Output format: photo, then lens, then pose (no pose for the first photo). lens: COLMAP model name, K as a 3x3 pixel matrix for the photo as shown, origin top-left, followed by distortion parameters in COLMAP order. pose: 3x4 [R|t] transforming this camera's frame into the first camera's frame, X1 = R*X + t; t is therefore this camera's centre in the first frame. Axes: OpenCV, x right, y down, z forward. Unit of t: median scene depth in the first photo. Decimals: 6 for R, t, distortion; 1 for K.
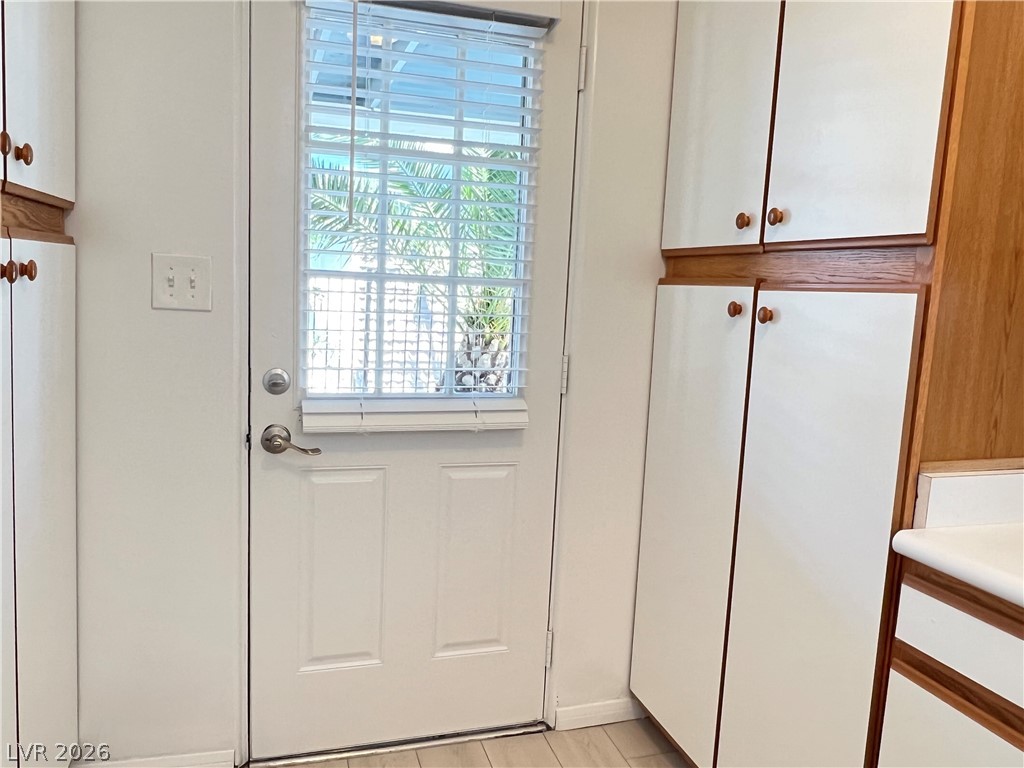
lens RADIAL K [[763.6, 0, 516.1], [0, 763.6, 384.5], [0, 0, 1]] dist [0.005207, -0.000768]
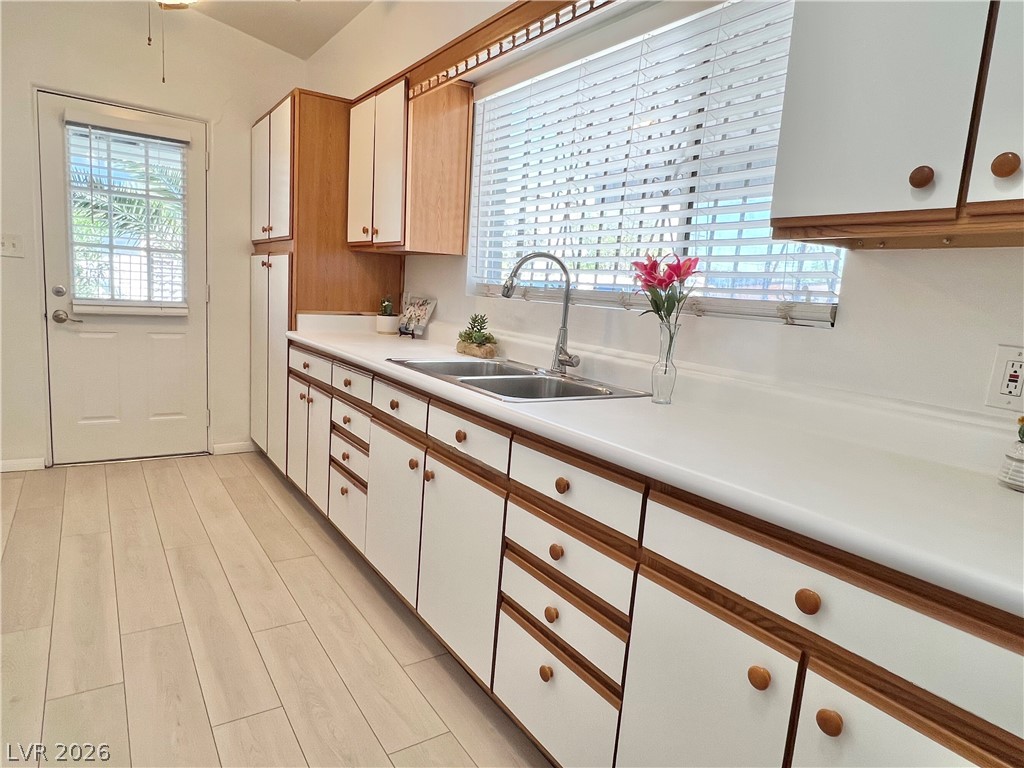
lens RADIAL K [[611.5, 0, 505.2], [0, 611.5, 380.2], [0, 0, 1]] dist [0.003863, -0.000534]
pose [[0.957141, -0.024073, 0.288619, 0.421967], [0.014758, 0.999299, 0.034408, 0.217428], [-0.289245, -0.028674, 0.956826, -1.131599]]
